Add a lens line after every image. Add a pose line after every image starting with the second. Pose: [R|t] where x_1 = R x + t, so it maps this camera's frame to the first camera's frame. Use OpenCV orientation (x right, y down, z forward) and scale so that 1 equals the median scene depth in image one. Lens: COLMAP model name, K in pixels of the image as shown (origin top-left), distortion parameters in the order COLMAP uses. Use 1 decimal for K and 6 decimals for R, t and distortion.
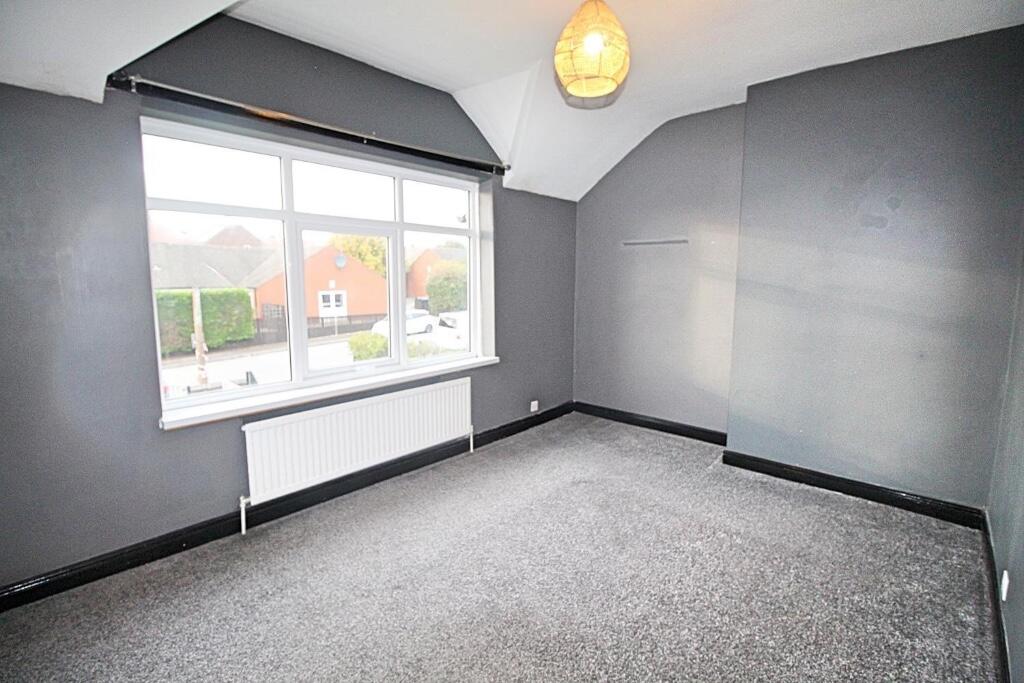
lens RADIAL K [[476.0, 0, 512.7], [0, 476.0, 341.3], [0, 0, 1]] dist [0.000585, -0.000084]
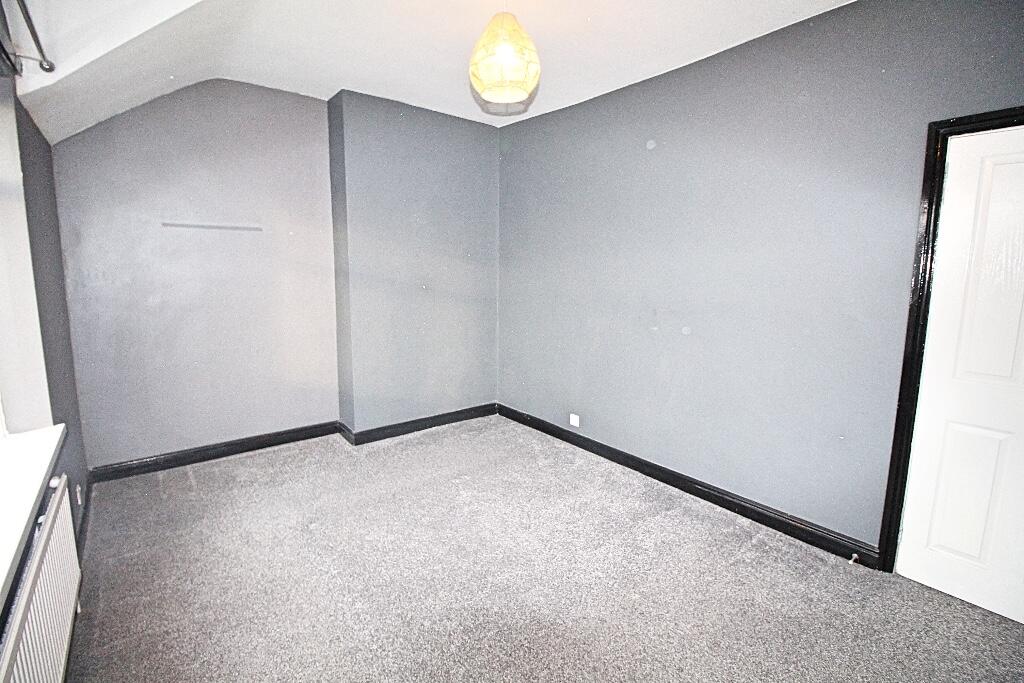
lens RADIAL K [[476.0, 0, 513.7], [0, 476.0, 340.4], [0, 0, 1]] dist [0.000585, -0.000084]
pose [[0.159531, -0.152838, 0.975290, -0.520383], [0.131337, 0.982446, 0.132476, -0.070935], [-0.978417, 0.106957, 0.176804, 0.461377]]
